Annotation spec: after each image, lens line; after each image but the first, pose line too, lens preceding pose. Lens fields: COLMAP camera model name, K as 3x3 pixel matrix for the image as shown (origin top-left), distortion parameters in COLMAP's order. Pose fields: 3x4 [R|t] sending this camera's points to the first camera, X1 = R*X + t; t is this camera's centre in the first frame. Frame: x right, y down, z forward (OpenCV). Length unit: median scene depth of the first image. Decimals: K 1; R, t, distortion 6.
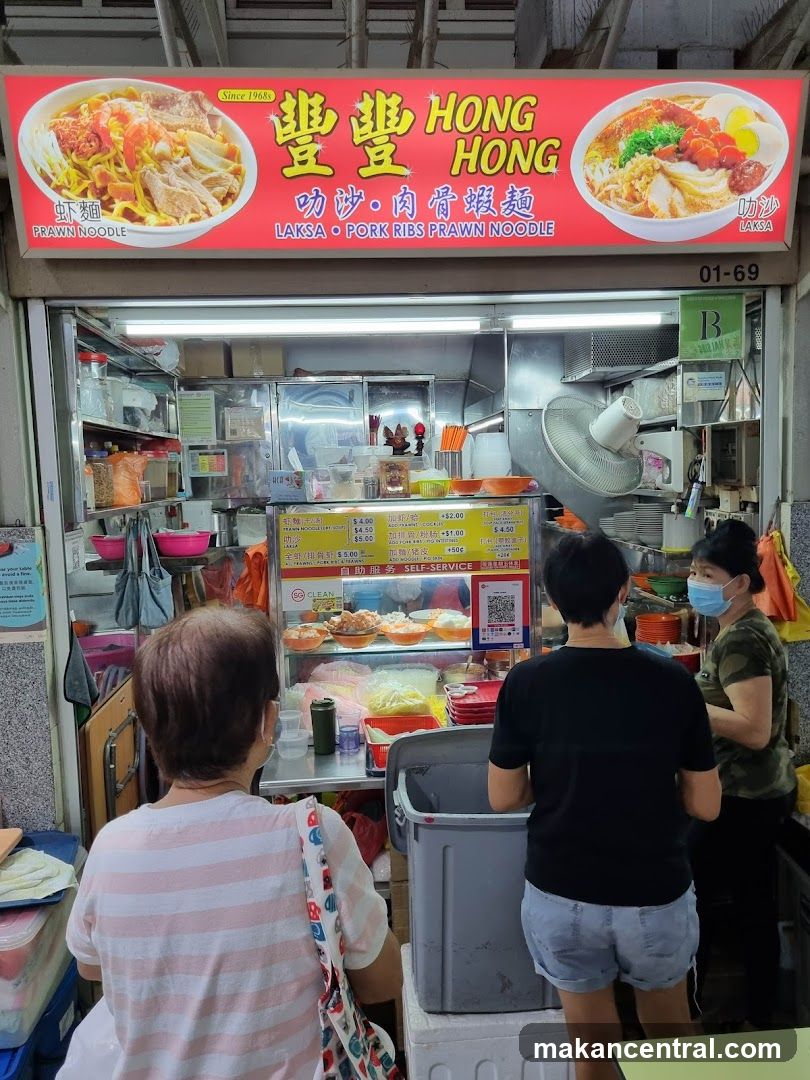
lens RADIAL K [[820.7, 0, 406.9], [0, 820.7, 534.5], [0, 0, 1]] dist [0.041314, -0.003248]
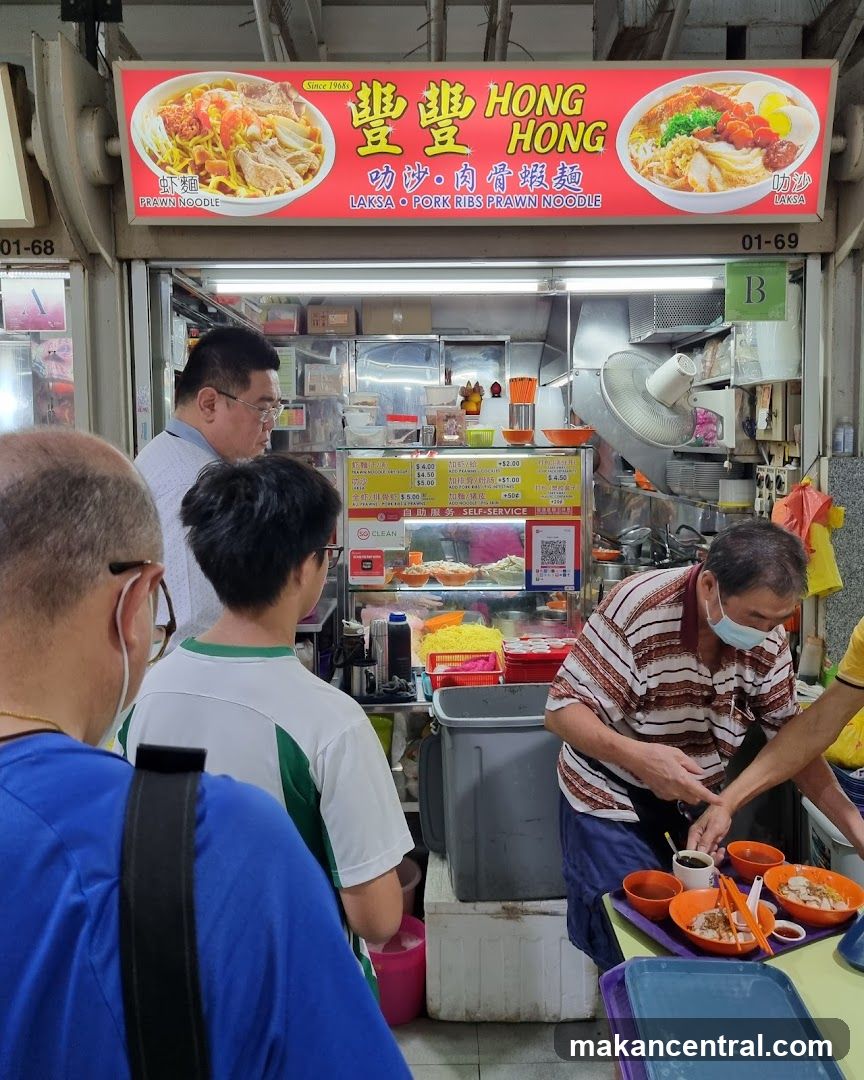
lens RADIAL K [[884.4, 0, 450.8], [0, 884.4, 476.8], [0, 0, 1]] dist [0.044402, 0.010260]
pose [[0.998120, 0.023177, -0.056743, 0.055340], [-0.025286, 0.999005, -0.036725, 0.047091], [0.055835, 0.038091, 0.997713, -0.185364]]
